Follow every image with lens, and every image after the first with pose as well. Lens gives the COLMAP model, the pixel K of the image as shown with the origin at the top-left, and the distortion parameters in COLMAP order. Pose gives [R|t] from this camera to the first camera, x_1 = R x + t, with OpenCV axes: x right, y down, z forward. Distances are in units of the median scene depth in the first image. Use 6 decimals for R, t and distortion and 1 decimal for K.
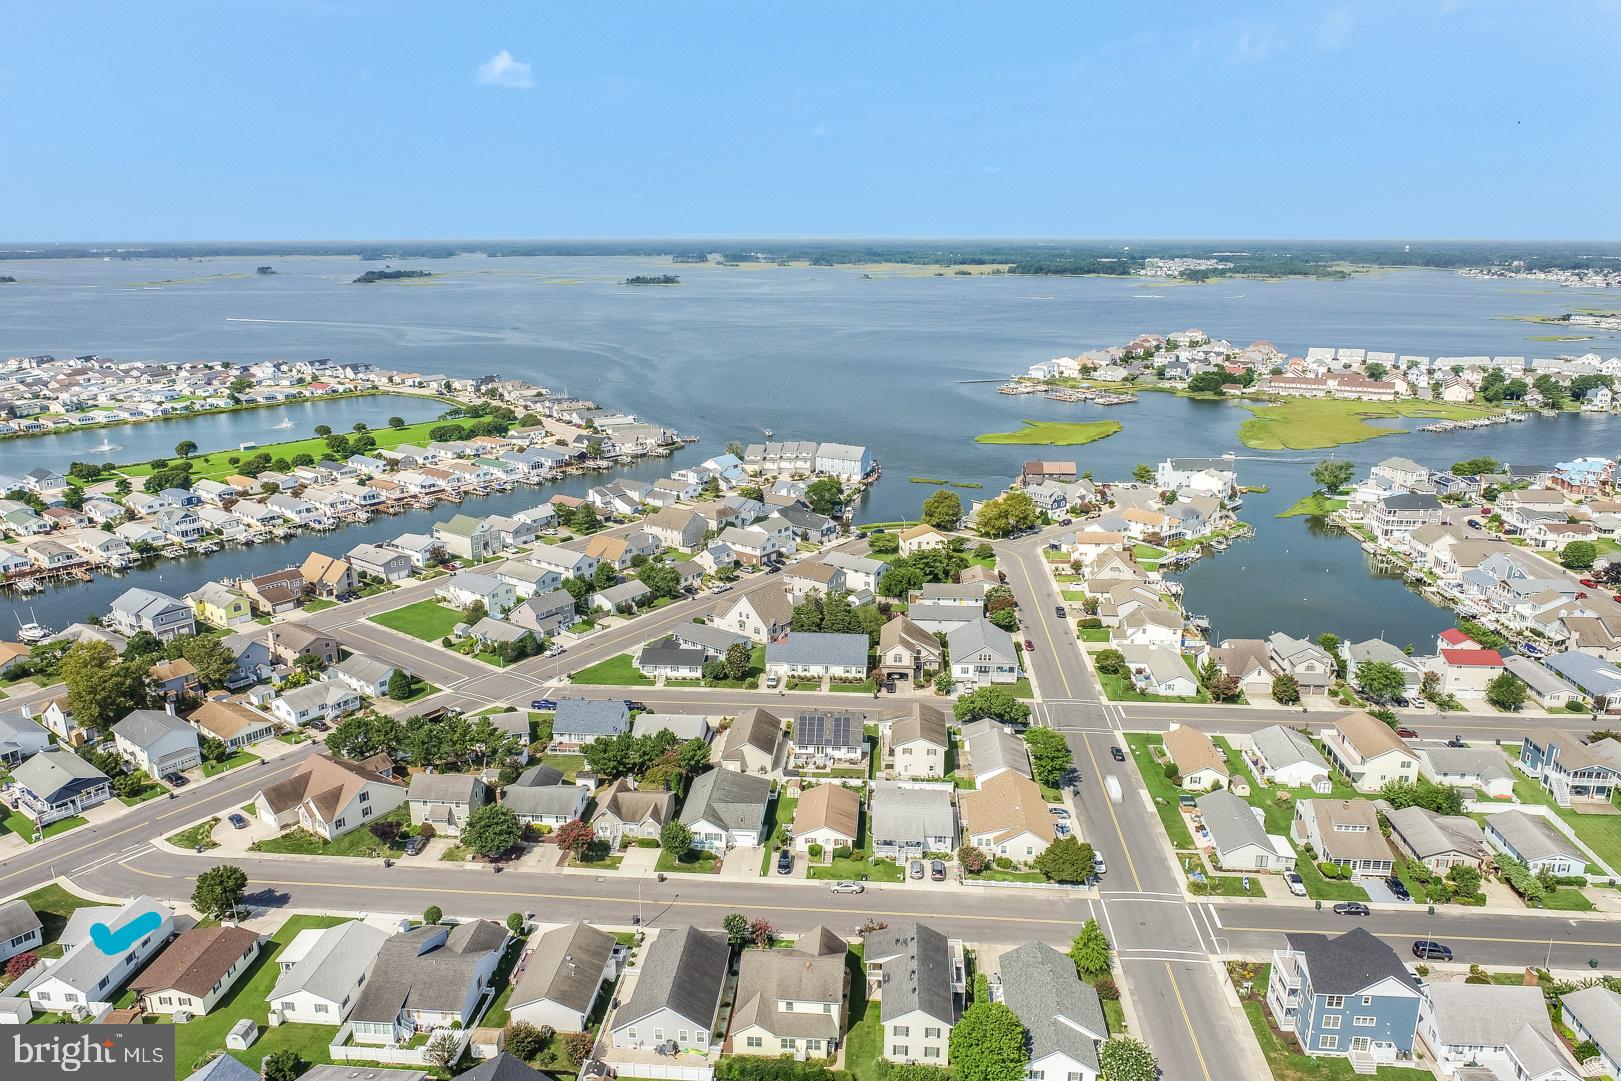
lens RADIAL K [[1093.9, 0, 810.5], [0, 1093.9, 540.5], [0, 0, 1]] dist [-0.020831, 0.003576]
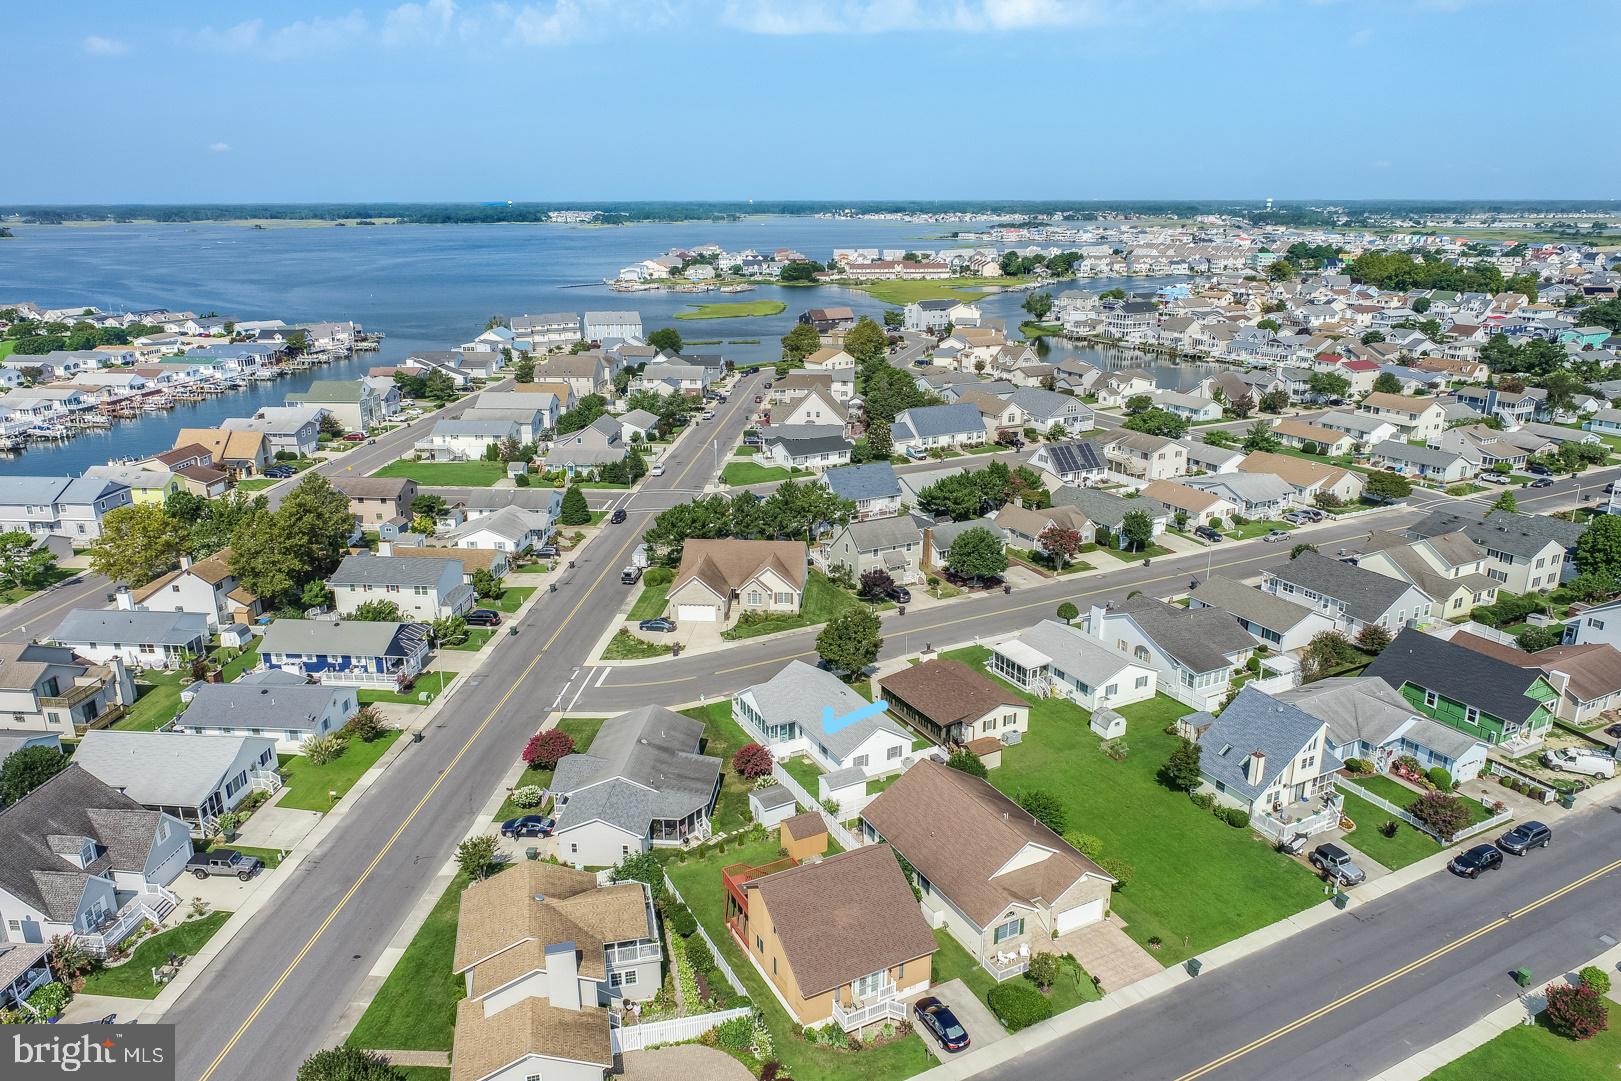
lens RADIAL K [[1093.9, 0, 810.5], [0, 1093.9, 540.5], [0, 0, 1]] dist [-0.020831, 0.003576]
pose [[0.844139, -0.161151, 0.511331, -0.315701], [0.146169, 0.986801, 0.069695, 0.061500], [-0.515814, 0.015908, 0.856553, 0.107043]]
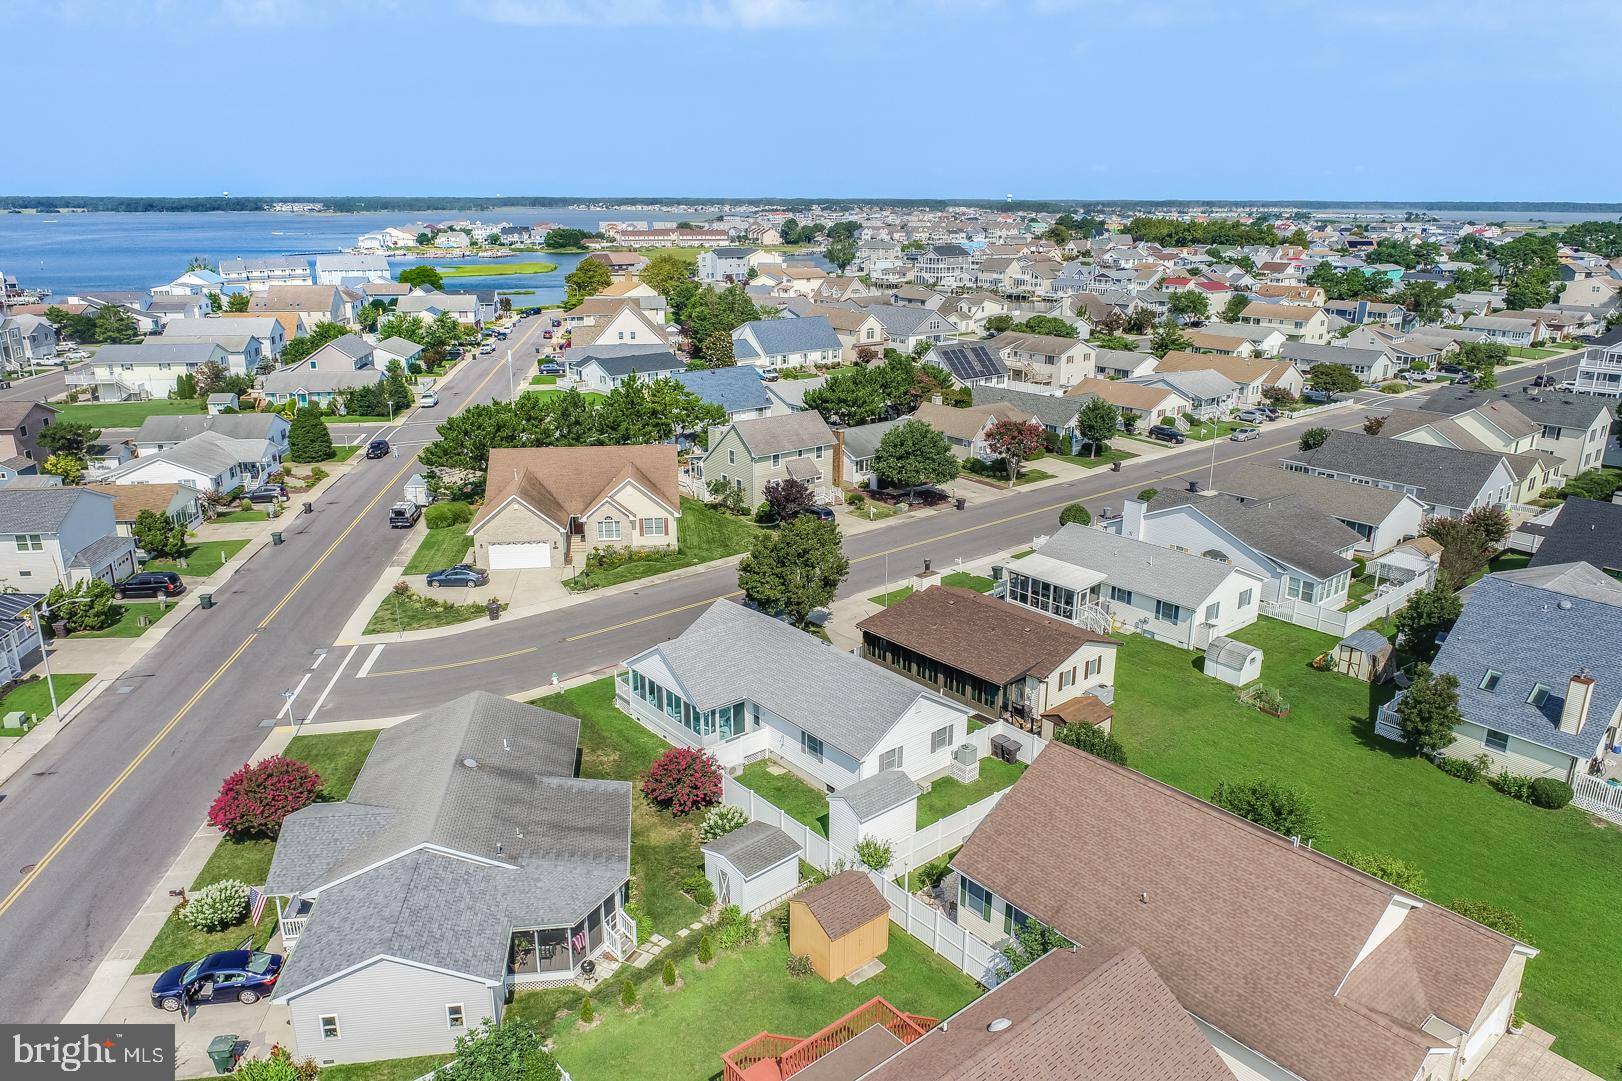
lens RADIAL K [[1094.6, 0, 811.0], [0, 1094.6, 540.5], [0, 0, 1]] dist [-0.020831, 0.003576]
pose [[0.709317, -0.205850, 0.674163, -0.283269], [0.184779, 0.977264, 0.103985, 0.084719], [-0.680240, 0.050813, 0.731226, 0.207525]]
